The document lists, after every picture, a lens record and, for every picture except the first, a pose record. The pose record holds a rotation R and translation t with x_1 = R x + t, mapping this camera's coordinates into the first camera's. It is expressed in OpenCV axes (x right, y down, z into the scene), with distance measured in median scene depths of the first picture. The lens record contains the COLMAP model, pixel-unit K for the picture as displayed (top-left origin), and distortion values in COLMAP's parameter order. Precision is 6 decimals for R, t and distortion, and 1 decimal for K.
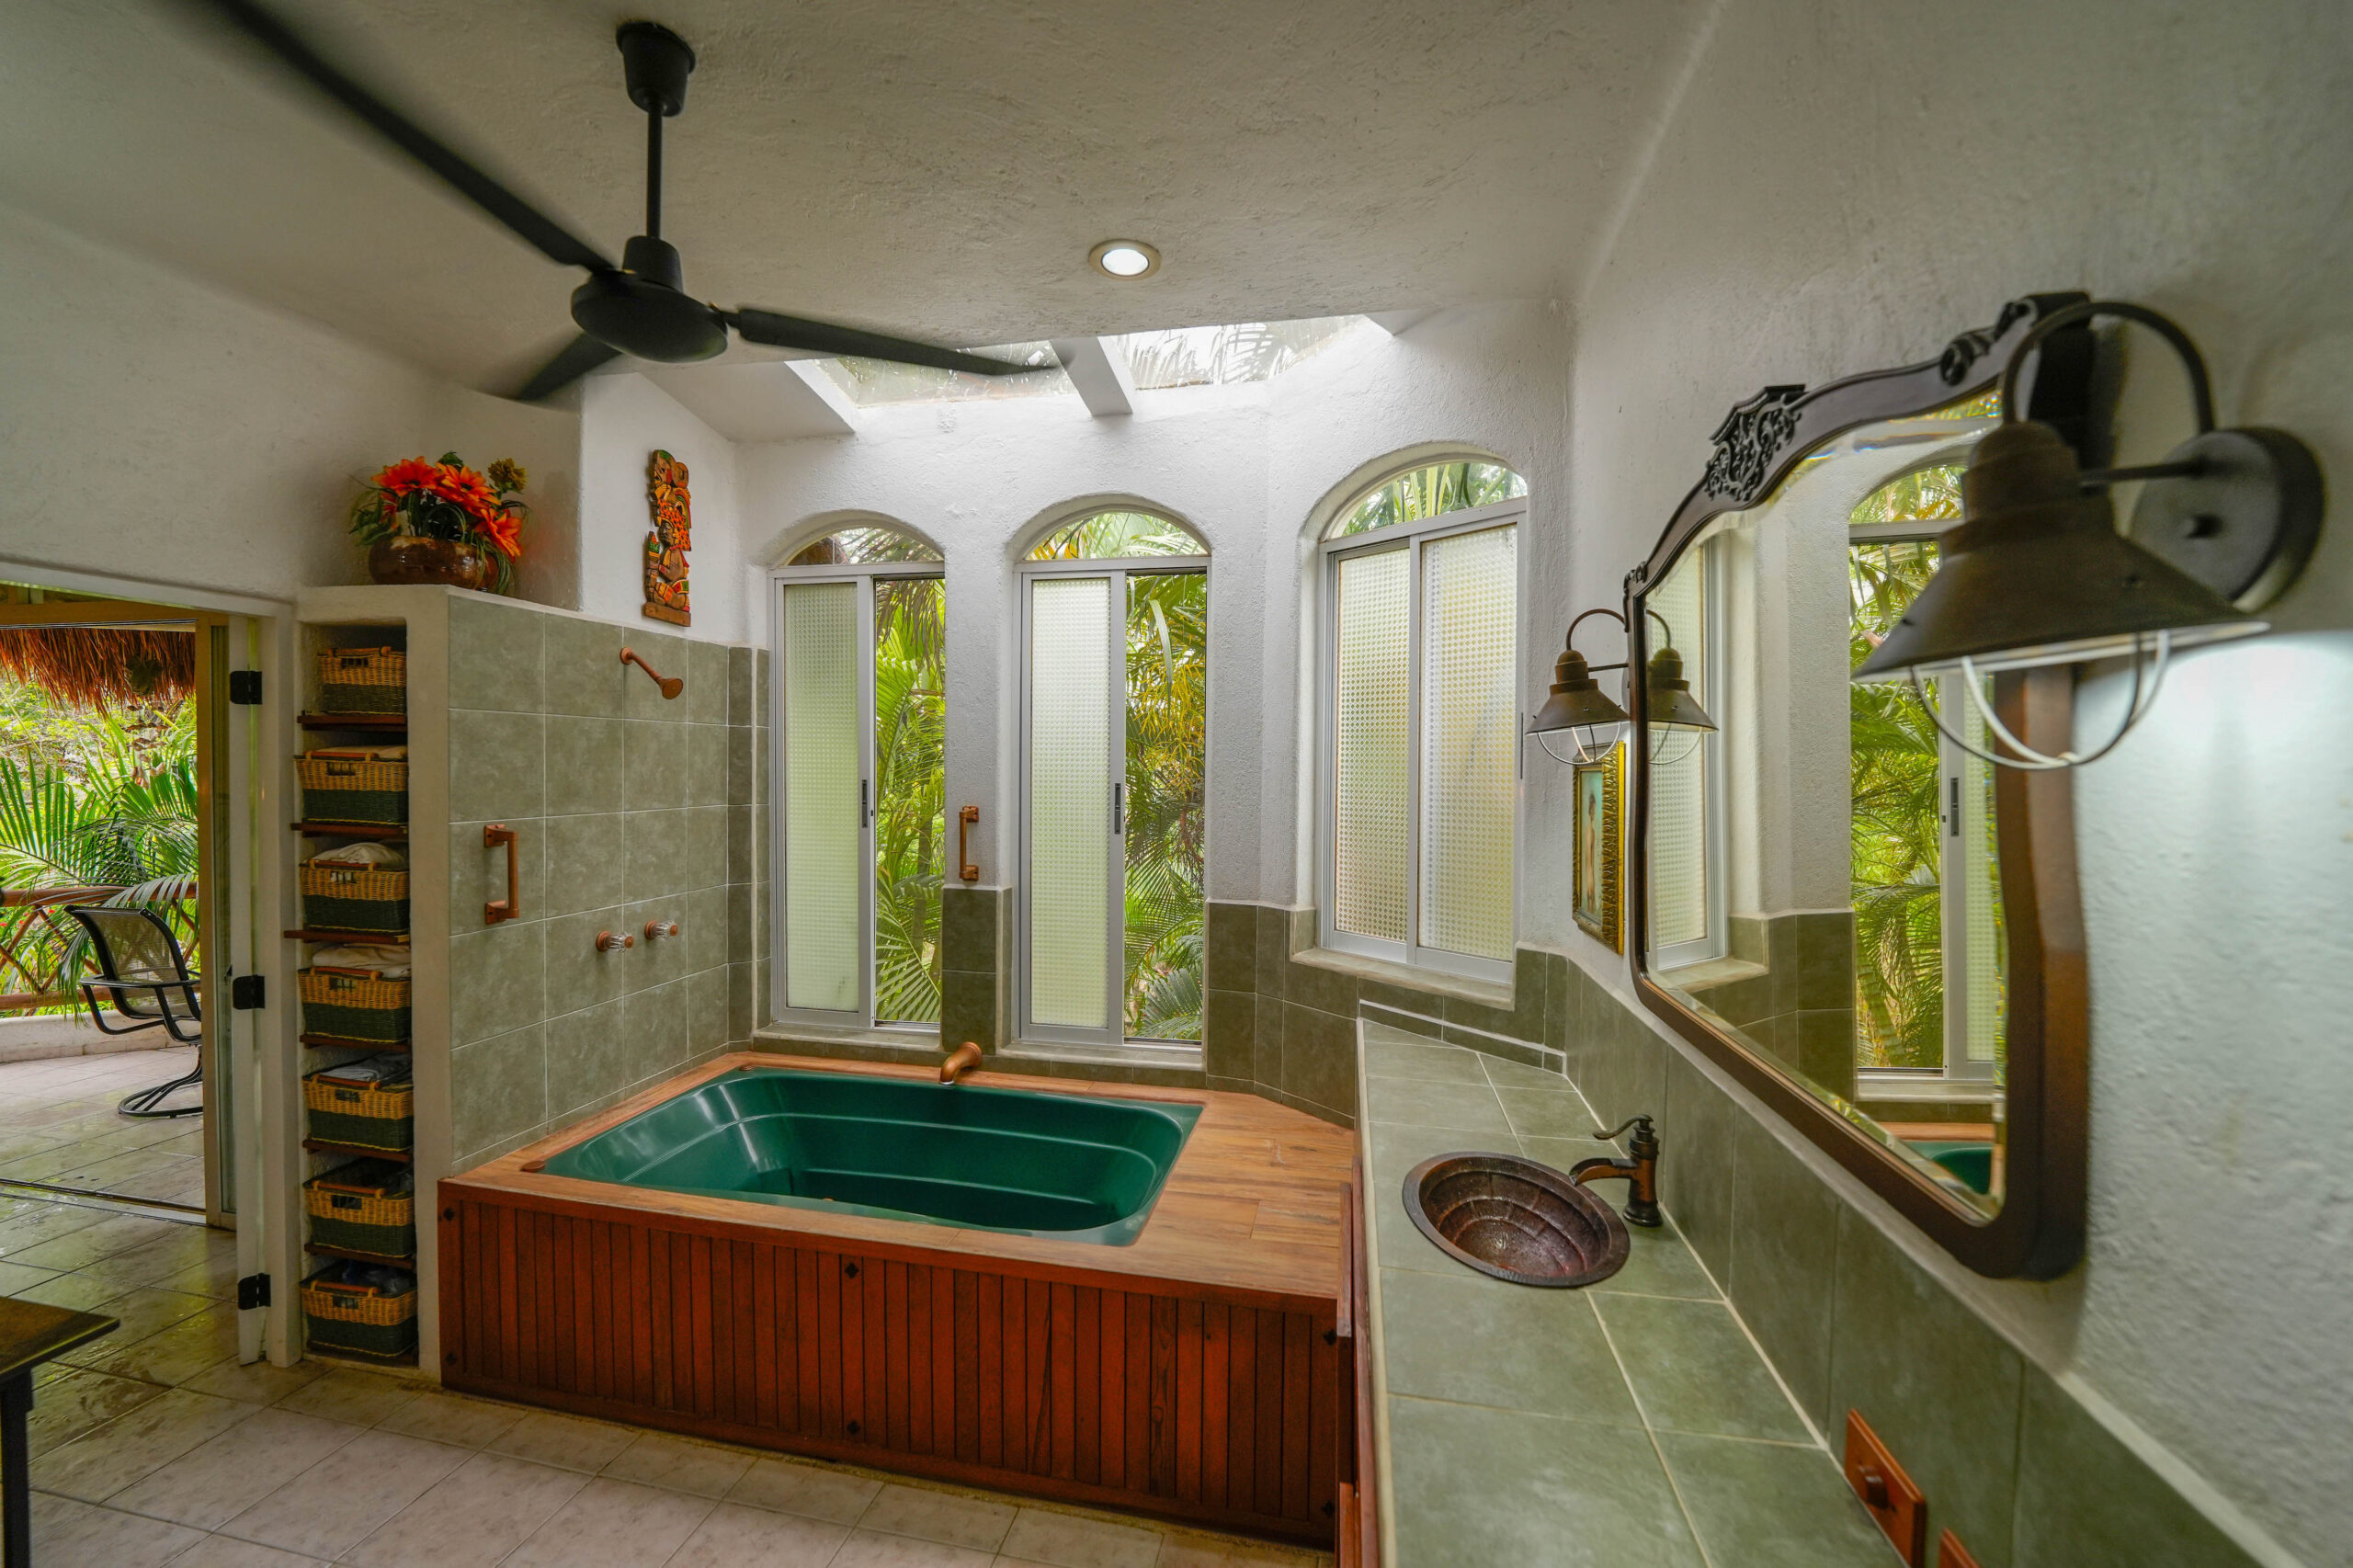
lens RADIAL K [[951.9, 0, 1180.4], [0, 951.9, 784.8], [0, 0, 1]] dist [-0.007023, -0.002319]
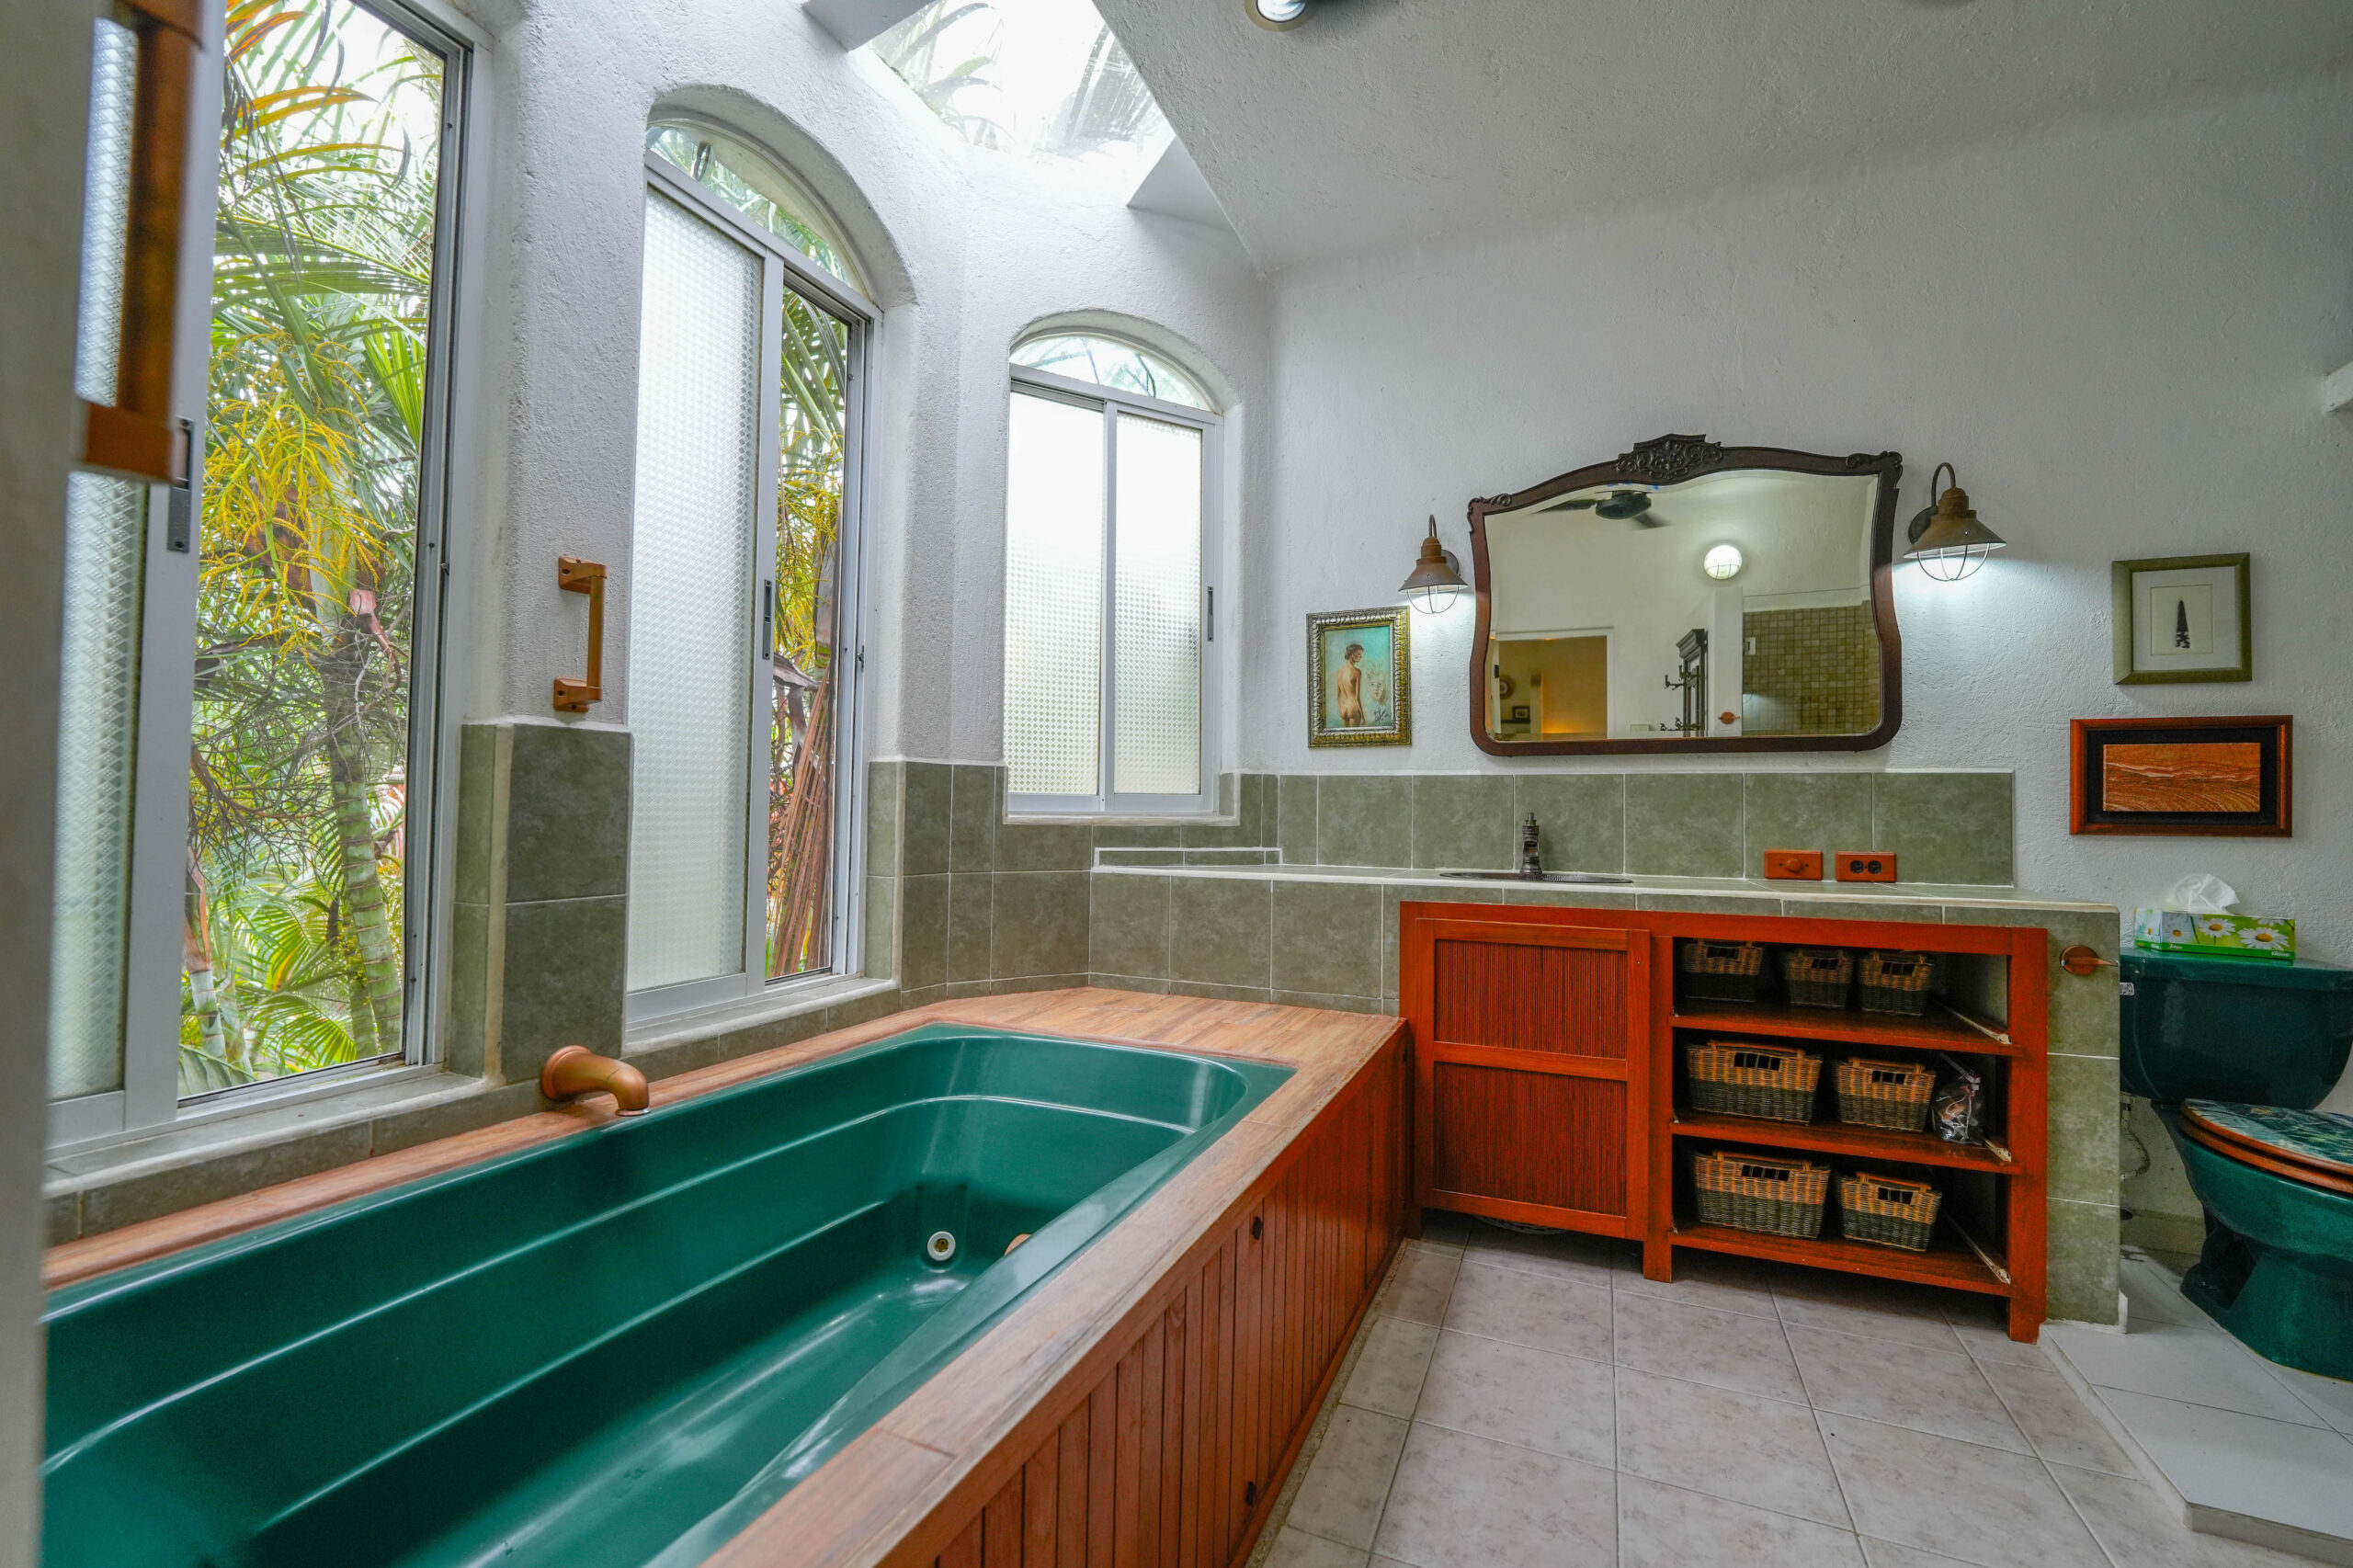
lens RADIAL K [[951.9, 0, 1180.4], [0, 951.9, 784.8], [0, 0, 1]] dist [-0.007023, -0.002319]
pose [[0.202643, 0.017503, 0.979096, -0.691884], [0.013349, 0.999698, -0.020634, 0.167200], [-0.979162, 0.017251, 0.202348, 0.656951]]
